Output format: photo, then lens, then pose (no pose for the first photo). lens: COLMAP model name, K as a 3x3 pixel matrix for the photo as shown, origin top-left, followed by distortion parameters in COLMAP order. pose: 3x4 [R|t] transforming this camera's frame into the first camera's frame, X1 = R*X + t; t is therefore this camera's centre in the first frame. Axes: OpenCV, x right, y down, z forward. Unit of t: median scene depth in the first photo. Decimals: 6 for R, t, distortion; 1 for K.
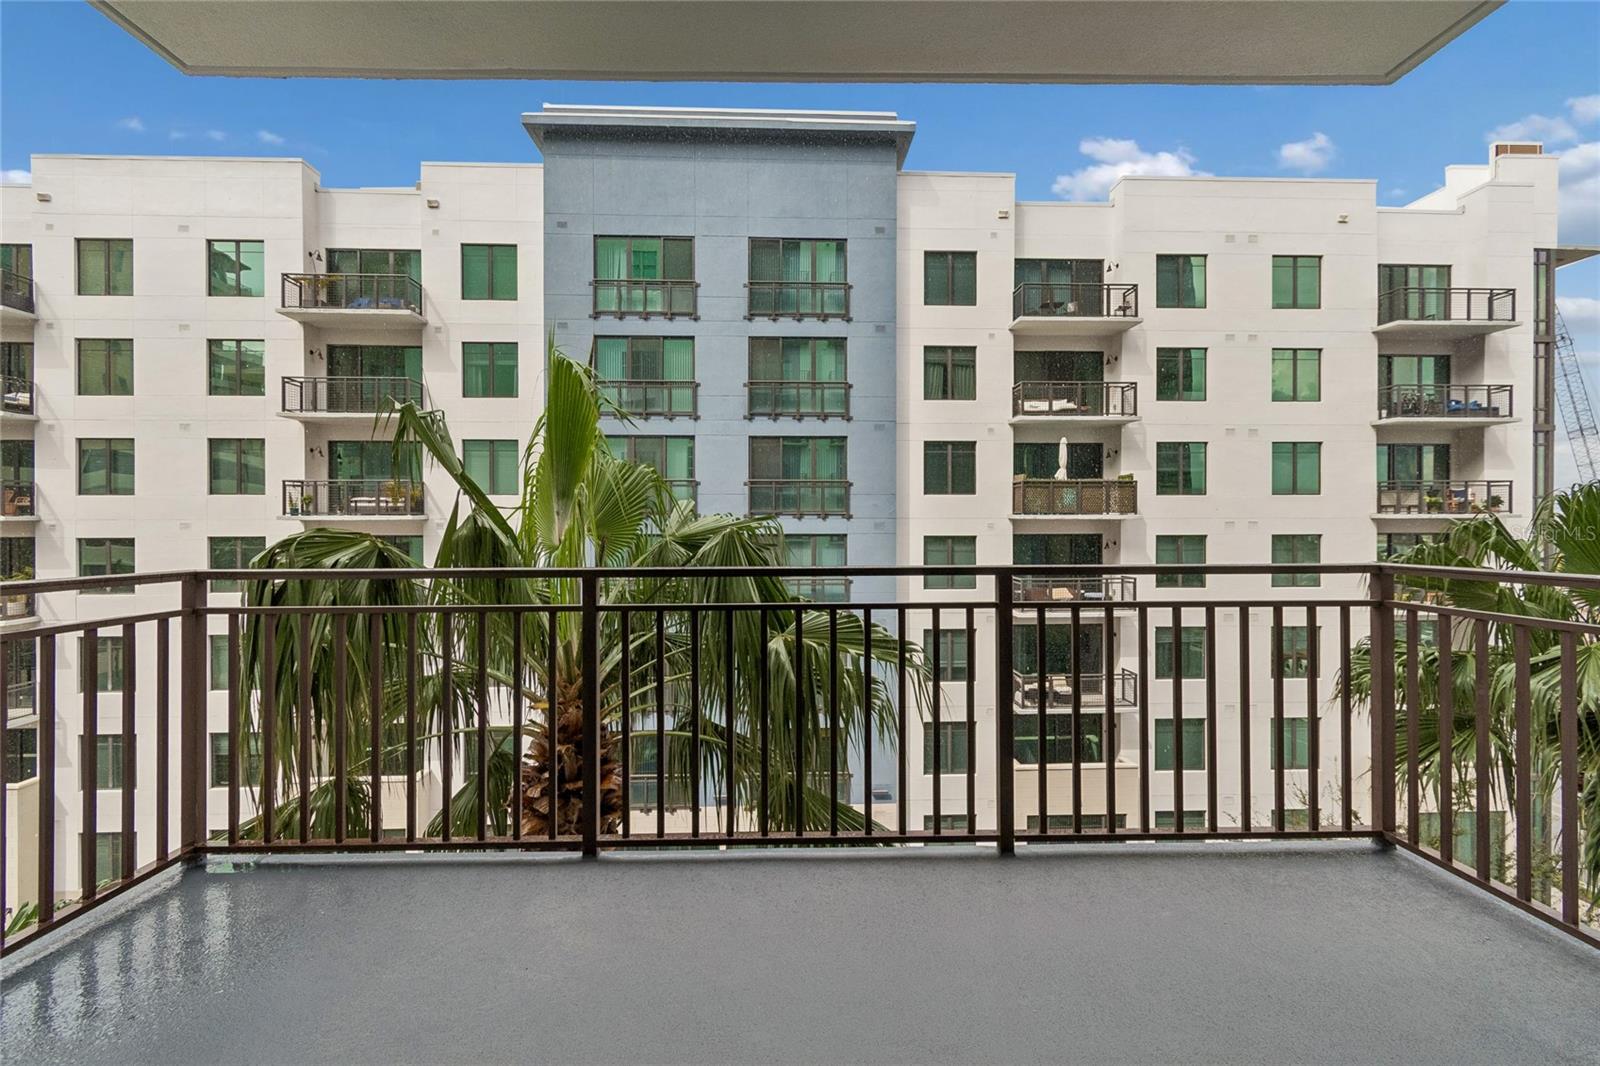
lens RADIAL K [[707.5, 0, 804.7], [0, 707.5, 522.3], [0, 0, 1]] dist [0.002021, -0.000881]
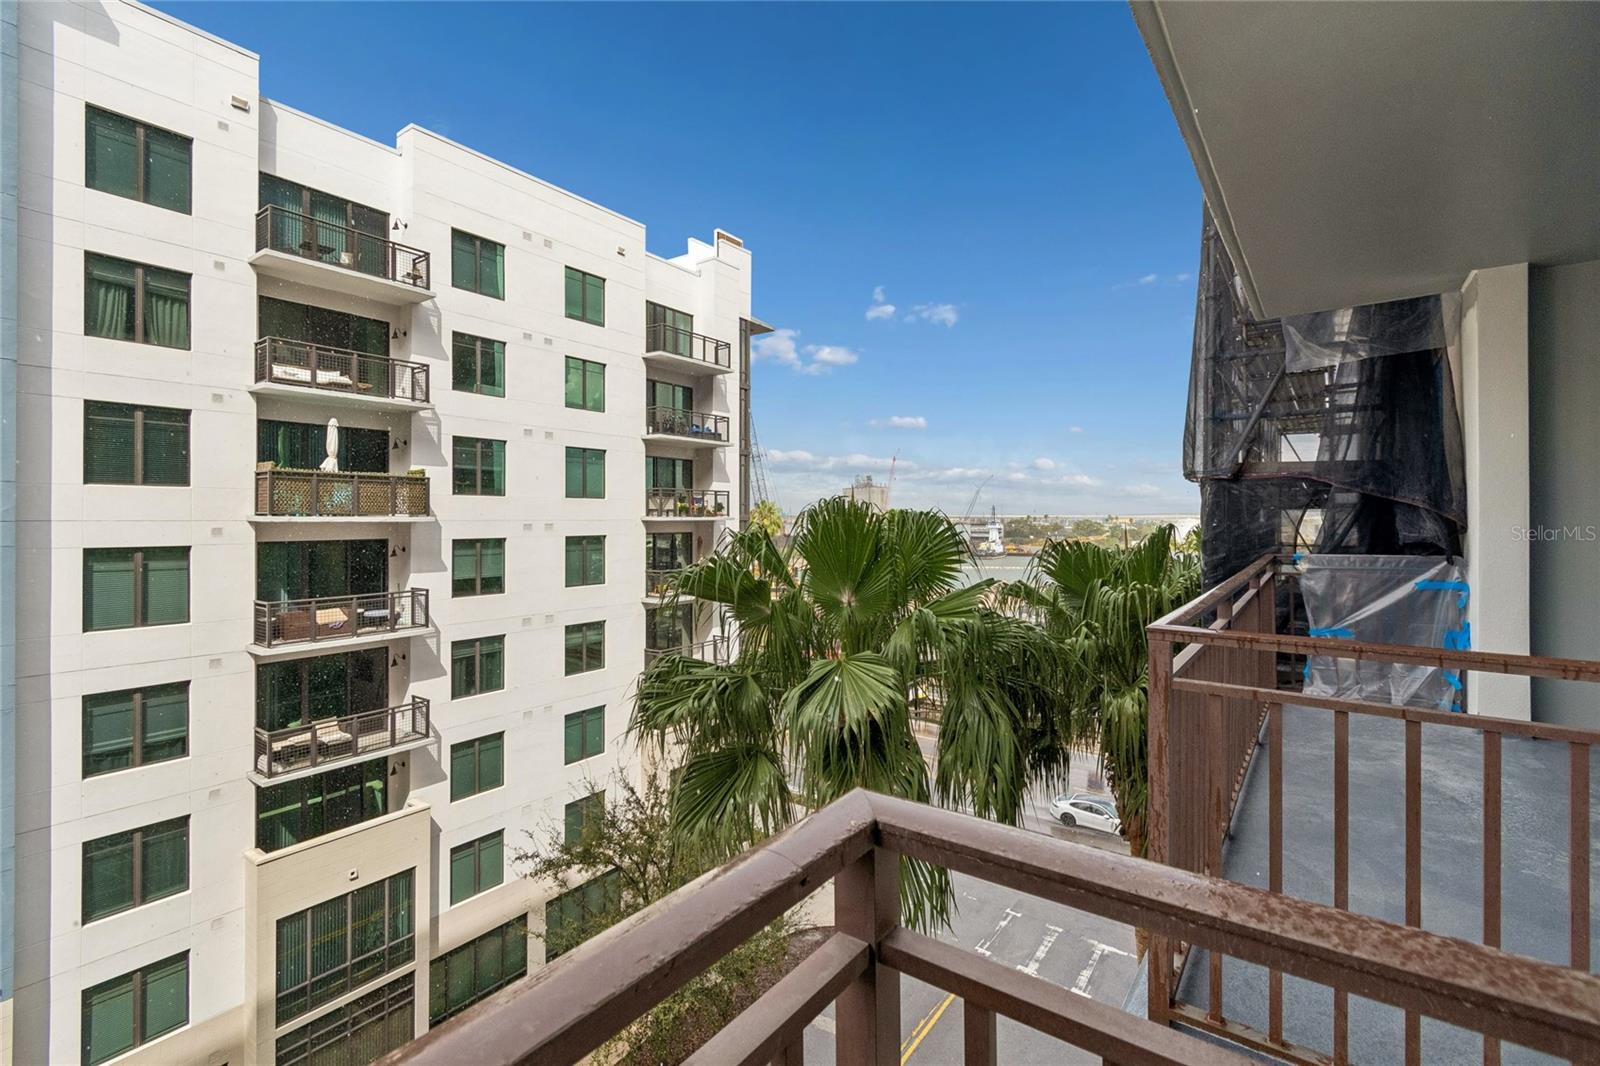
lens RADIAL K [[707.5, 0, 804.7], [0, 707.5, 522.3], [0, 0, 1]] dist [0.002021, -0.000881]
pose [[0.614344, -0.002343, 0.789035, 0.061993], [0.001124, 0.999997, 0.002095, -0.004798], [-0.789038, -0.000400, 0.614344, 0.093697]]
